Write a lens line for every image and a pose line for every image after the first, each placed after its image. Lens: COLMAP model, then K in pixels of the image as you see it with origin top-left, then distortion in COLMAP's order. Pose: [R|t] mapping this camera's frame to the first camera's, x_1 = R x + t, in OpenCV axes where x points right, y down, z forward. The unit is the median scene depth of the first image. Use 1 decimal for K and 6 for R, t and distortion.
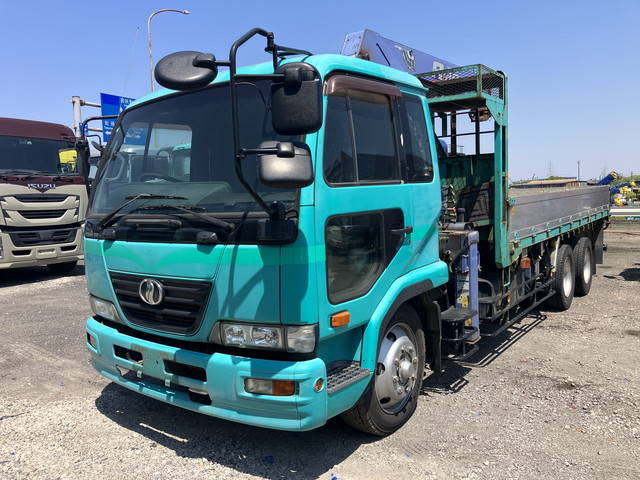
lens RADIAL K [[524.7, 0, 319.3], [0, 524.7, 241.0], [0, 0, 1]] dist [0.034088, -0.032905]
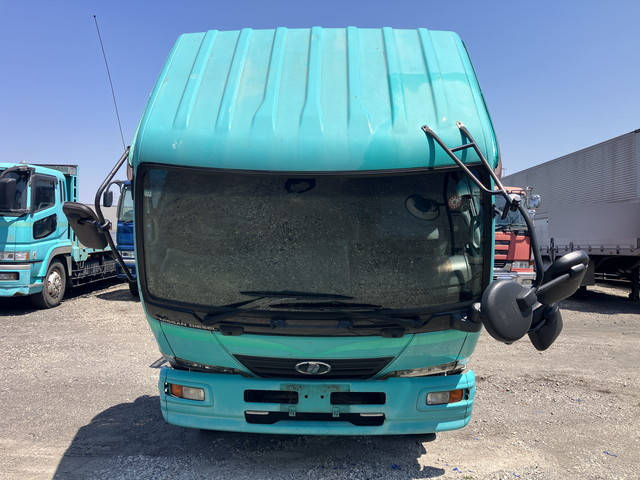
lens RADIAL K [[524.7, 0, 320.7], [0, 524.7, 238.0], [0, 0, 1]] dist [0.034088, -0.032905]
pose [[0.807867, 0.024943, 0.588837, -1.001485], [0.017994, 0.997594, -0.066945, -0.020253], [-0.589090, 0.064678, 0.805475, 0.128313]]
